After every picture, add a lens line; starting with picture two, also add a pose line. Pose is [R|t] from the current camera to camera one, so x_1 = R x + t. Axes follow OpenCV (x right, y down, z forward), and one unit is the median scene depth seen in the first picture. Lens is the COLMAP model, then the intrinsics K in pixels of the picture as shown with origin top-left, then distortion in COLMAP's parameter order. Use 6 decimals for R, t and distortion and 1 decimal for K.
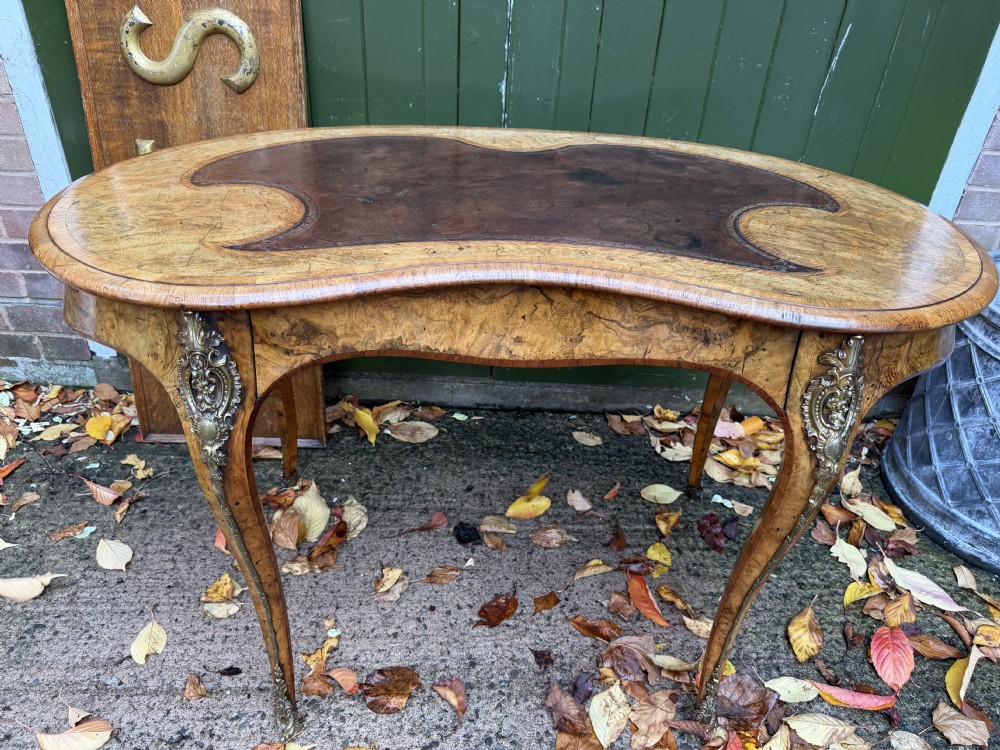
lens RADIAL K [[731.5, 0, 498.8], [0, 731.5, 377.3], [0, 0, 1]] dist [0.008930, -0.019384]
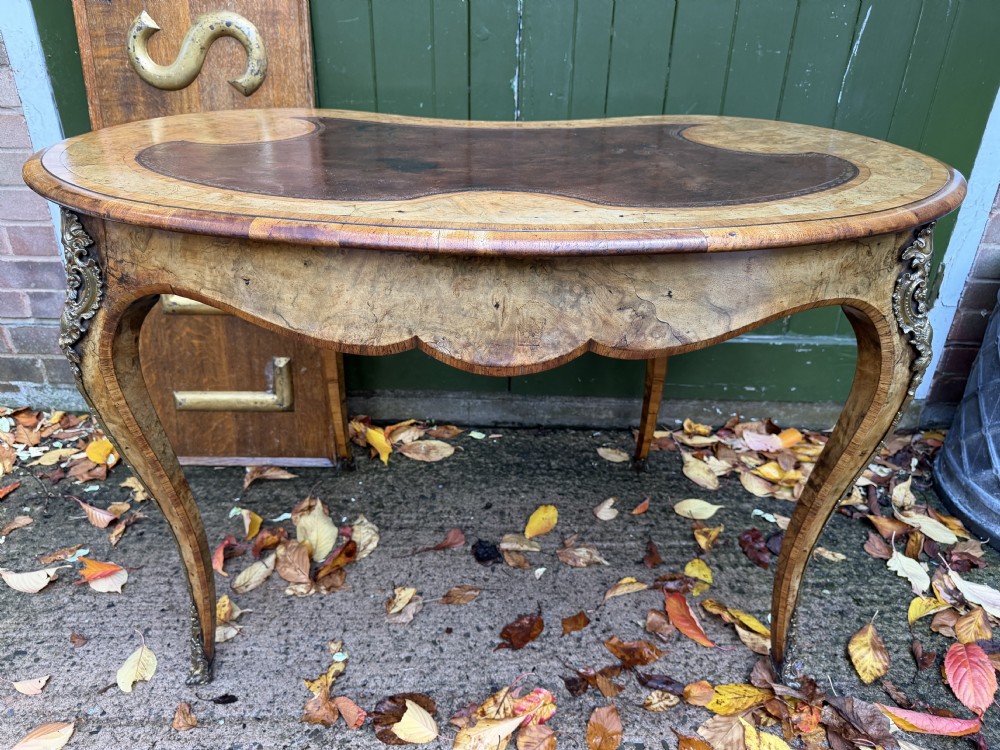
lens RADIAL K [[731.5, 0, 498.7], [0, 731.5, 369.4], [0, 0, 1]] dist [0.008930, -0.019384]
pose [[0.999420, -0.022463, -0.025576, 0.000723], [0.019846, 0.994956, -0.098334, 0.083489], [0.027656, 0.097769, 0.994825, 0.068276]]
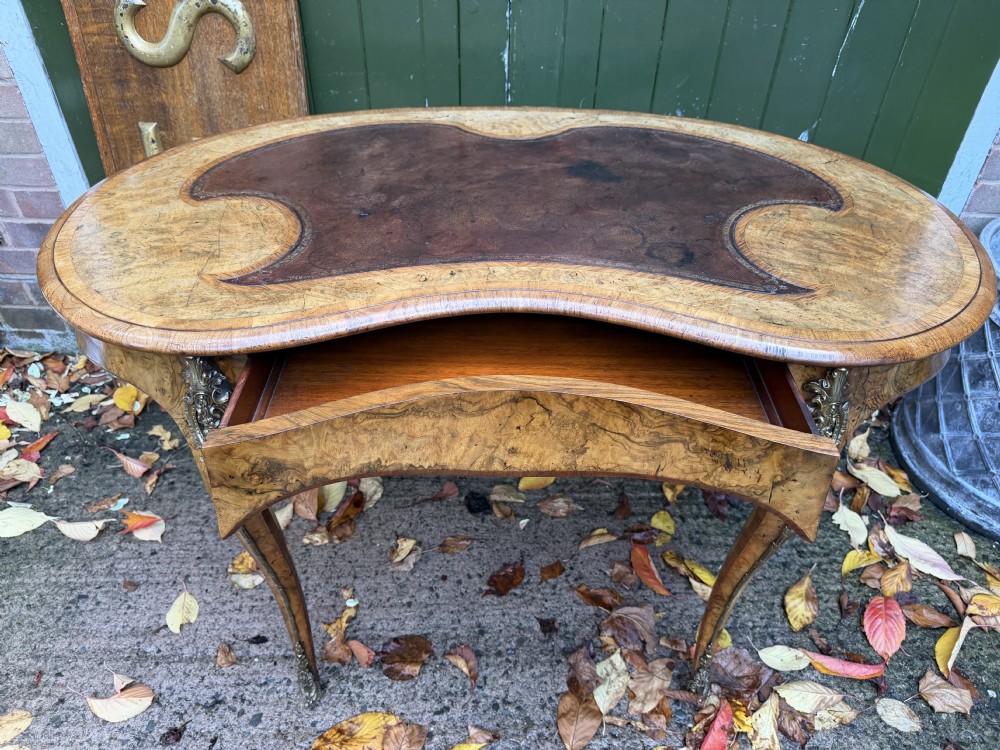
lens RADIAL K [[731.5, 0, 494.4], [0, 731.5, 378.8], [0, 0, 1]] dist [0.008930, -0.019384]
pose [[0.999022, -0.010508, -0.042940, 0.029695], [0.015504, 0.992925, 0.117729, -0.091987], [0.041399, -0.118279, 0.992117, -0.012553]]
